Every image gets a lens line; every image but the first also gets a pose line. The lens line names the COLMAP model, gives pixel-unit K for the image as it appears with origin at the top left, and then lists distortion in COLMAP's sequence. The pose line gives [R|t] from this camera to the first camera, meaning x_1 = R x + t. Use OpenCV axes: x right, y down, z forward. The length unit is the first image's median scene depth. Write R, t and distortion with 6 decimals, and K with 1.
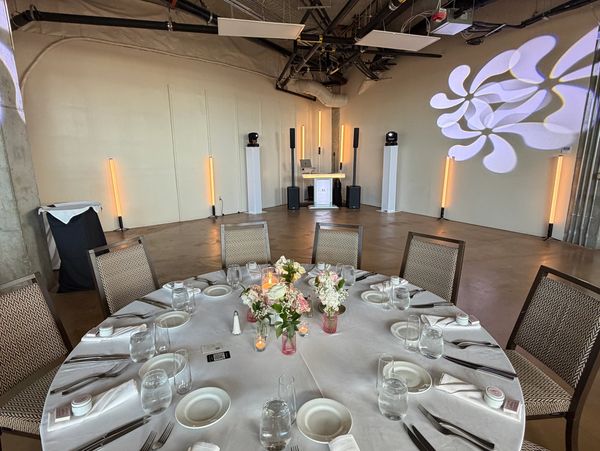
lens RADIAL K [[335.4, 0, 301.5], [0, 335.4, 224.2], [0, 0, 1]] dist [-0.004554, -0.000168]
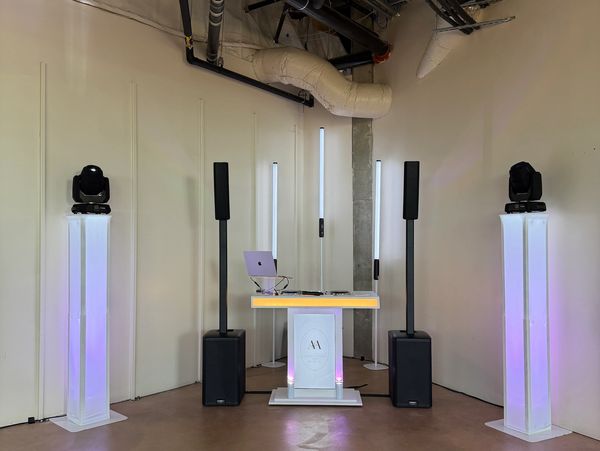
lens RADIAL K [[572.2, 0, 300.5], [0, 572.2, 227.3], [0, 0, 1]] dist [0.068740, -0.001670]
pose [[0.997113, 0.007888, -0.075521, 0.090545], [-0.024562, 0.974624, -0.222497, -0.086329], [0.071849, 0.223710, 0.972004, 0.420081]]
